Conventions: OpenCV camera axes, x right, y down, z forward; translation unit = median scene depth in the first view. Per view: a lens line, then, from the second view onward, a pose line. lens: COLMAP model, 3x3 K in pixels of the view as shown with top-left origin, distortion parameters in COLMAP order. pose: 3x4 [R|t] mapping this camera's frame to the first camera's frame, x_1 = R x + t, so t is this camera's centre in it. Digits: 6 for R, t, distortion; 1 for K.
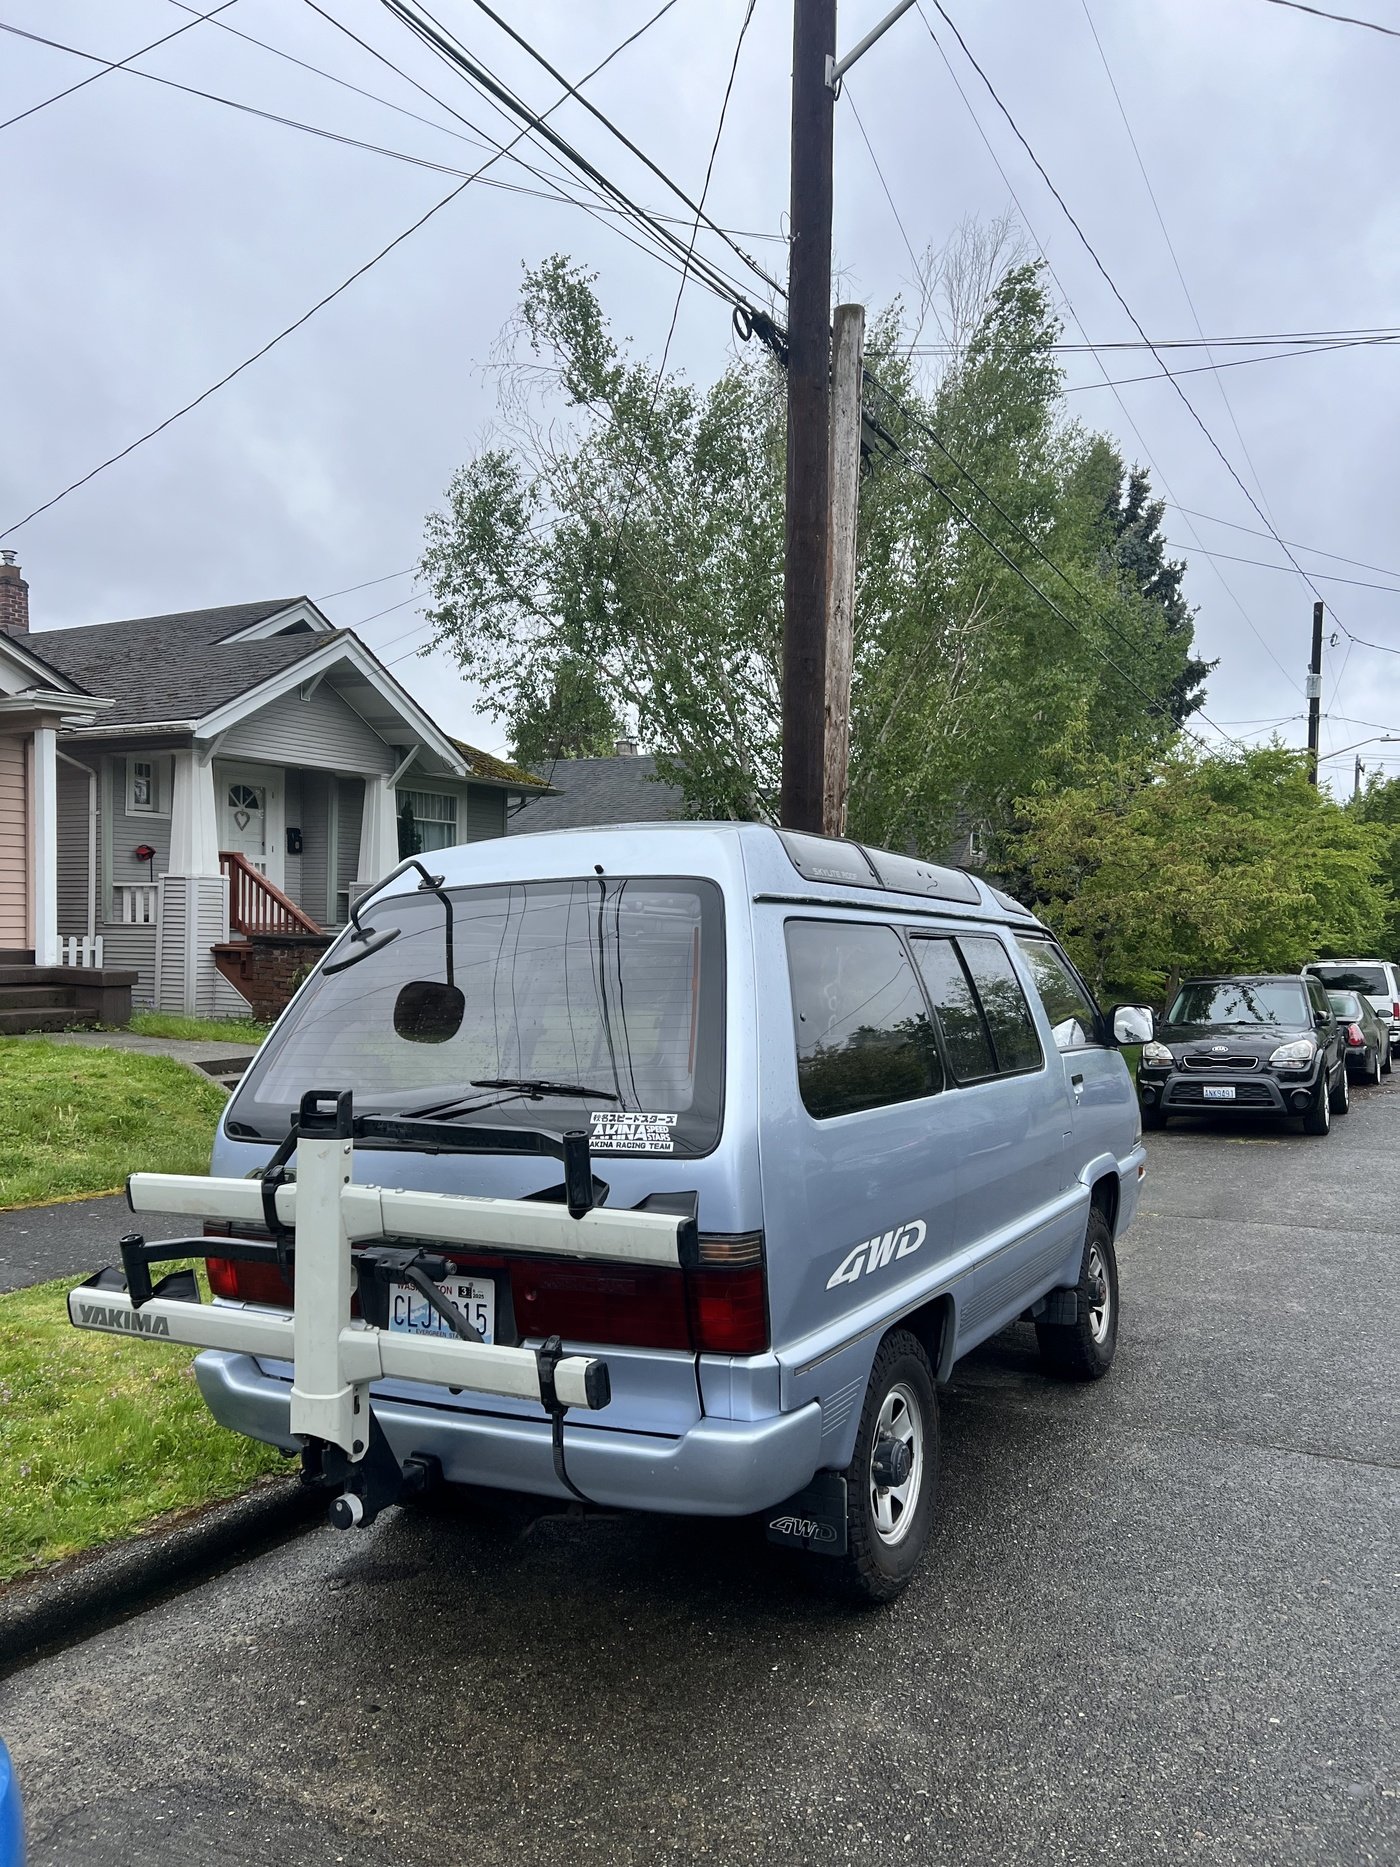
lens RADIAL K [[1419.5, 0, 700.0], [0, 1419.5, 933.5], [0, 0, 1]] dist [0.045204, -0.043163]
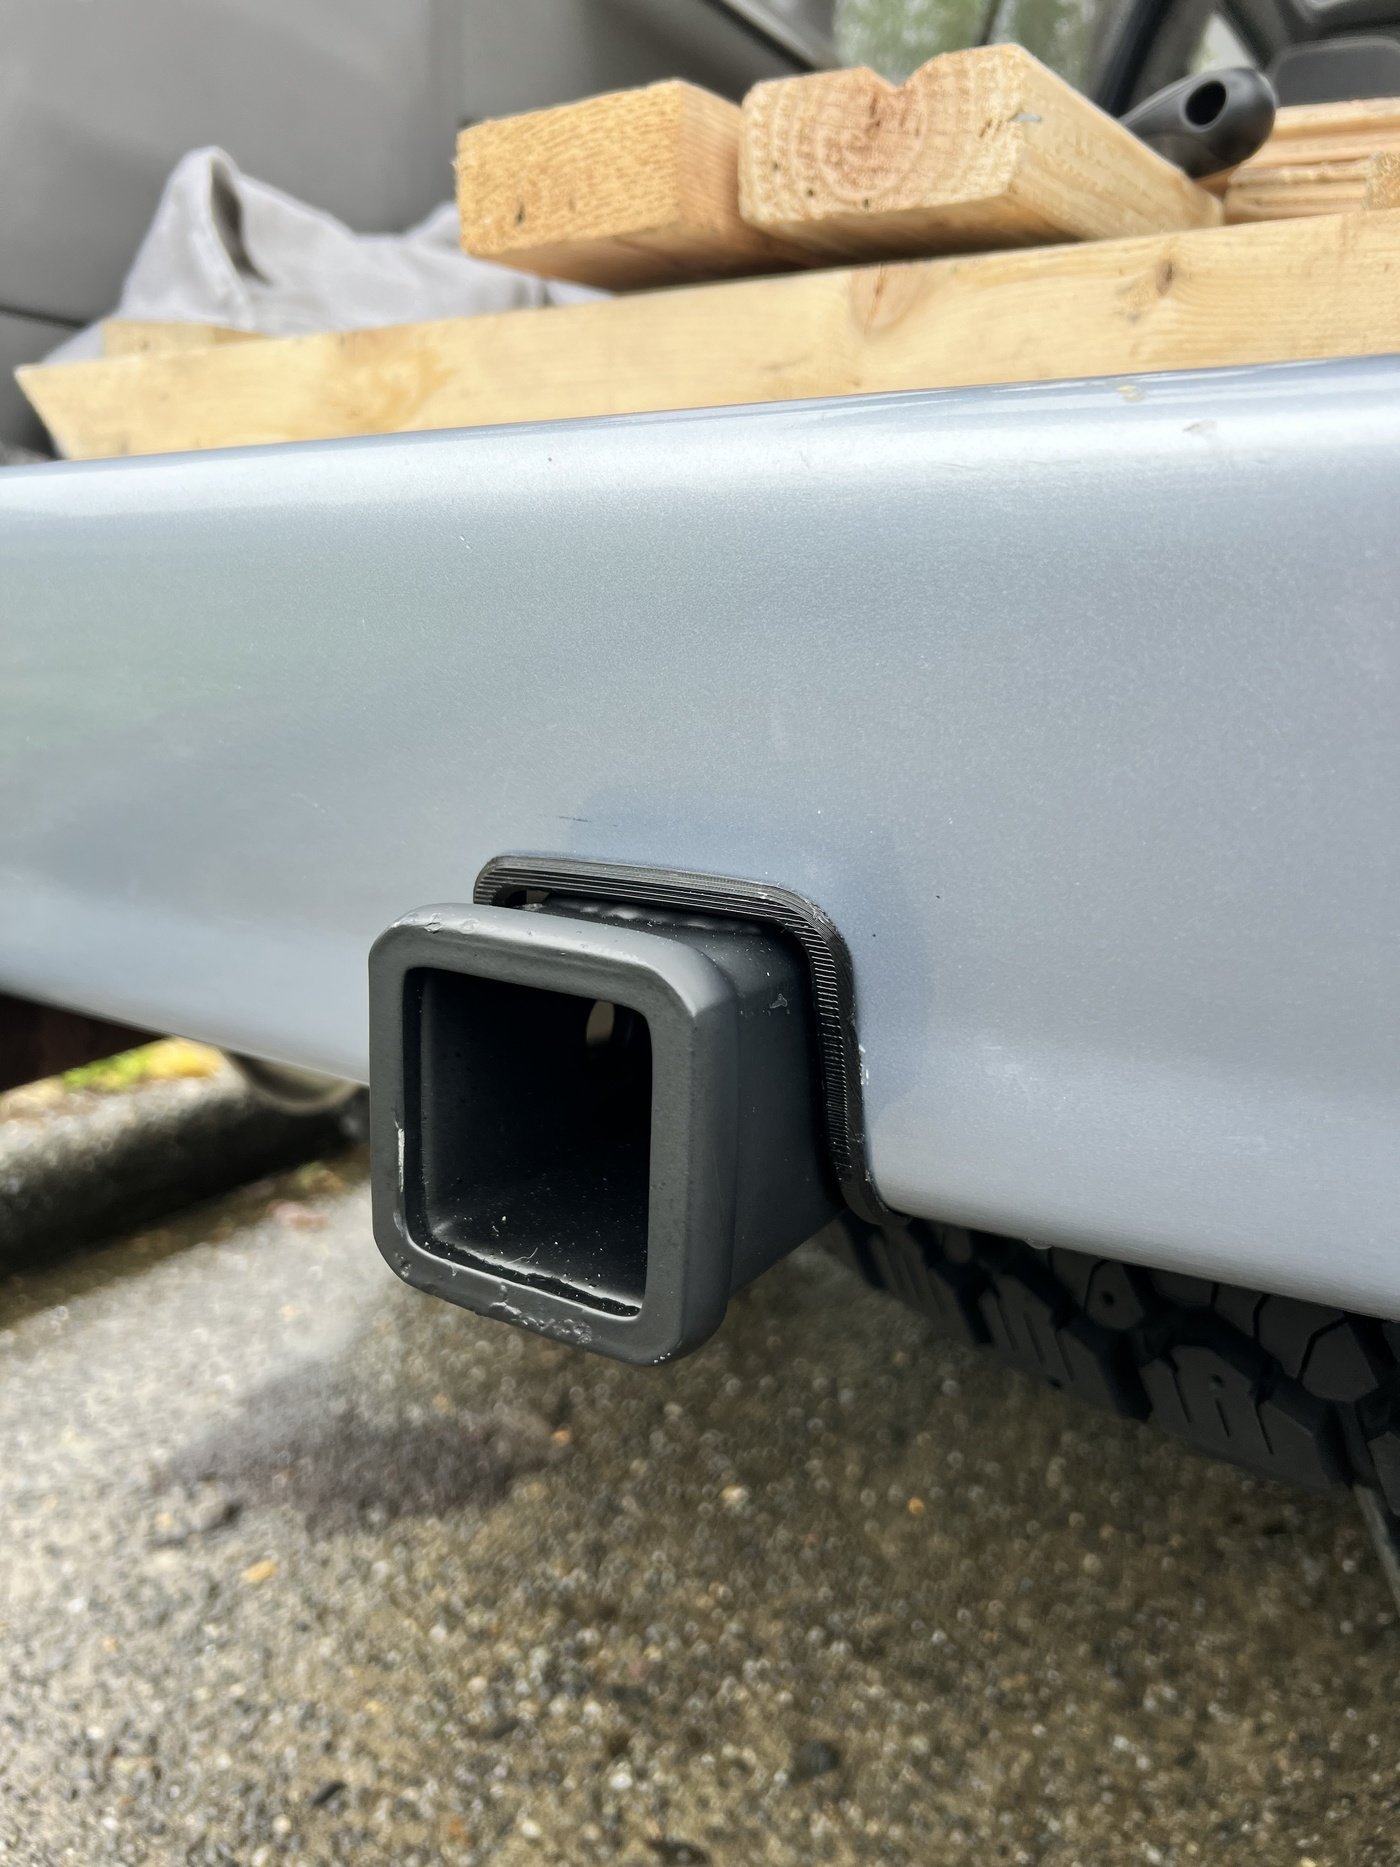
lens RADIAL K [[1419.5, 0, 700.0], [0, 1419.5, 933.5], [0, 0, 1]] dist [0.045204, -0.043163]
pose [[0.997325, 0.052969, -0.050376, -0.157575], [-0.040413, 0.973788, 0.223839, 0.296609], [0.060912, -0.221204, 0.973323, 0.783911]]
